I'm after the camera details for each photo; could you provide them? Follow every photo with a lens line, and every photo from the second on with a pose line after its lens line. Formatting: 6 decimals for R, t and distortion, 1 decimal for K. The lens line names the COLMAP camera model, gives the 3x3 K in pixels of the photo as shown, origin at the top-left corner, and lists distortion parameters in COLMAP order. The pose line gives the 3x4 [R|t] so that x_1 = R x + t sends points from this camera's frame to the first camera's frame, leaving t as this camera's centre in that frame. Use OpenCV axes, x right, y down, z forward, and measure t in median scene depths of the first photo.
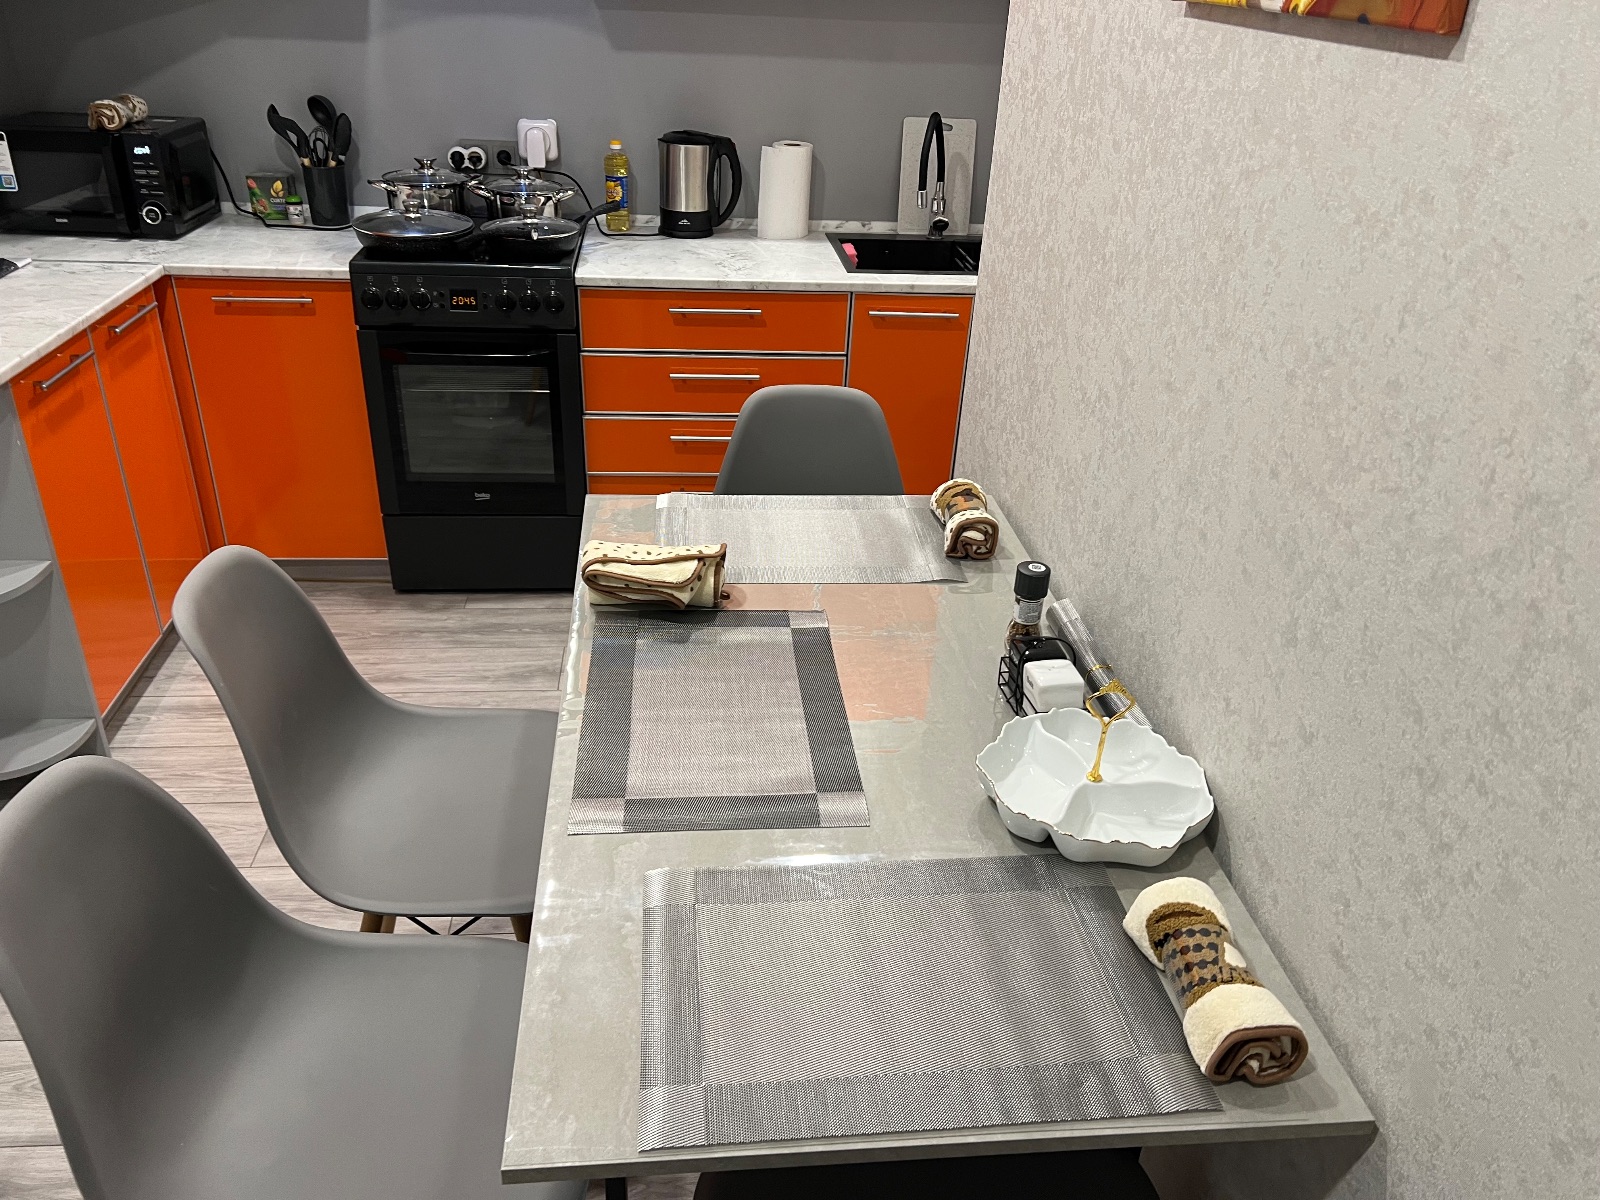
lens RADIAL K [[1194.0, 0, 798.1], [0, 1194.0, 604.0], [0, 0, 1]] dist [0.043184, -0.055394]
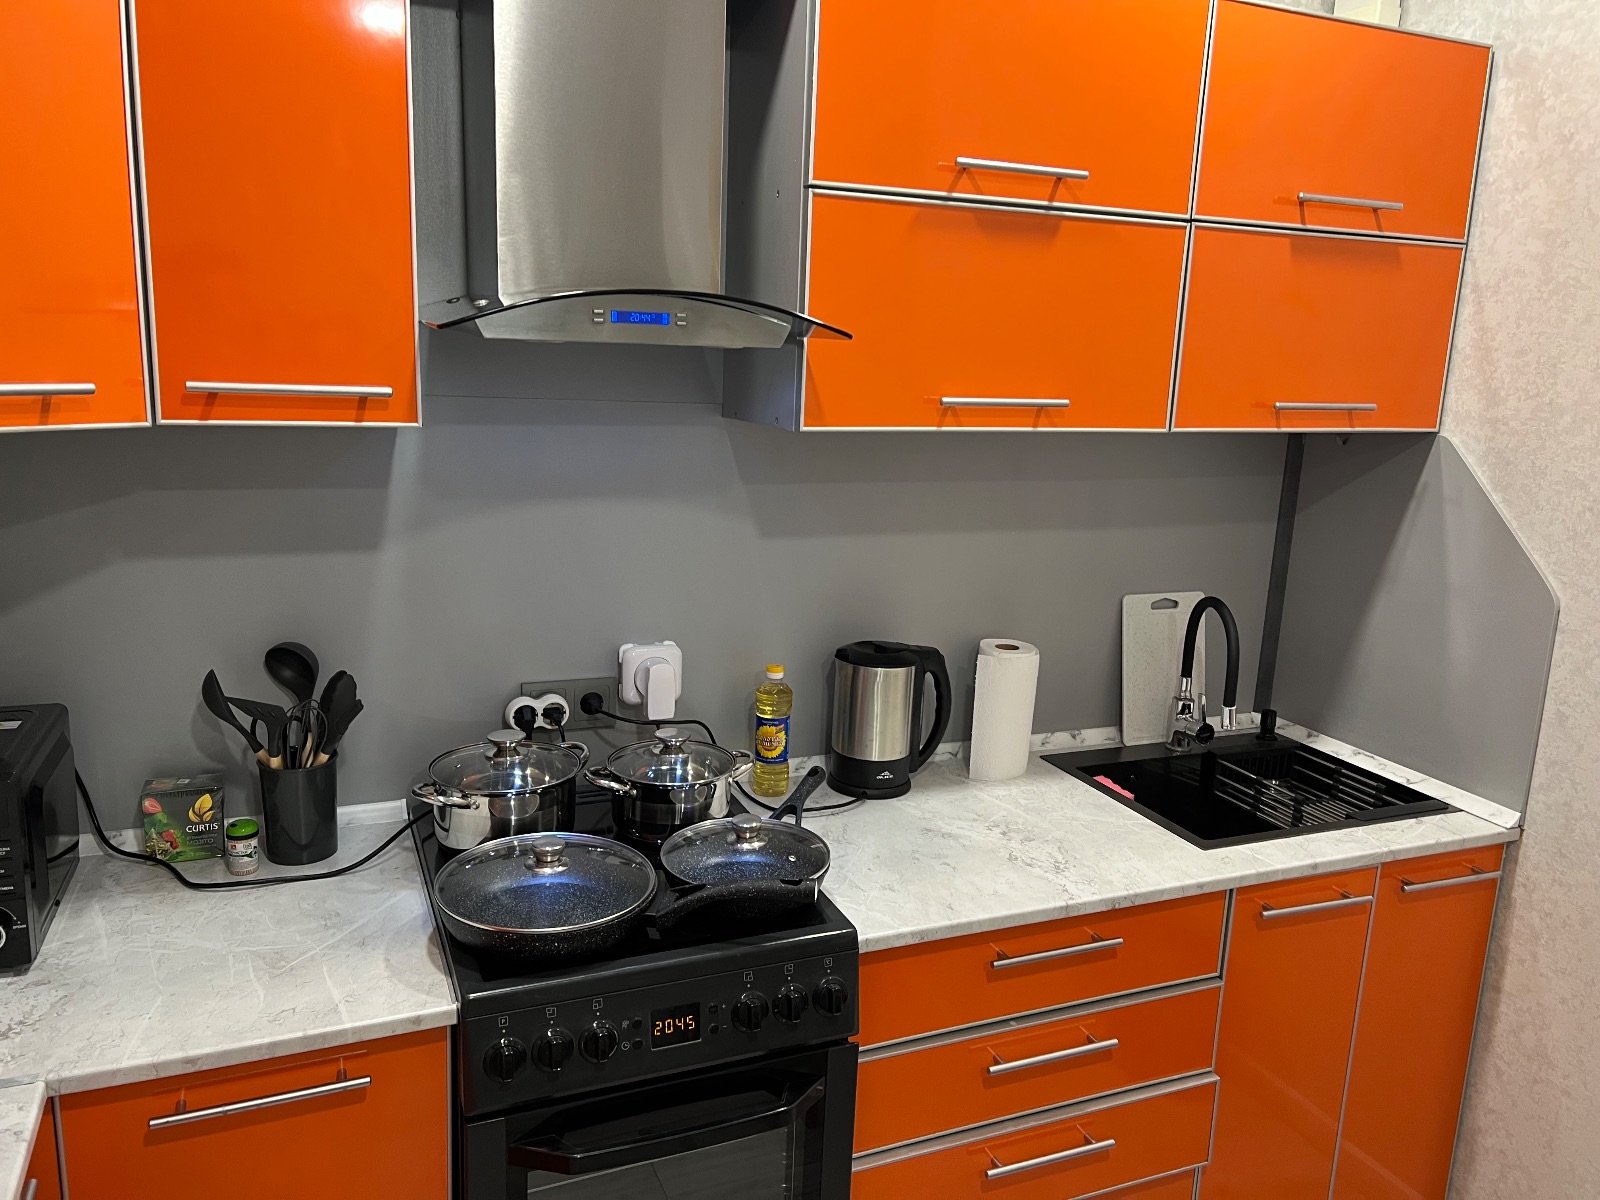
lens RADIAL K [[1194.0, 0, 802.0], [0, 1194.0, 595.3], [0, 0, 1]] dist [0.043184, -0.055394]
pose [[0.954454, -0.066382, 0.290879, -0.353682], [0.144997, 0.955263, -0.257775, -0.279618], [-0.260754, 0.288211, 0.921380, 0.431683]]
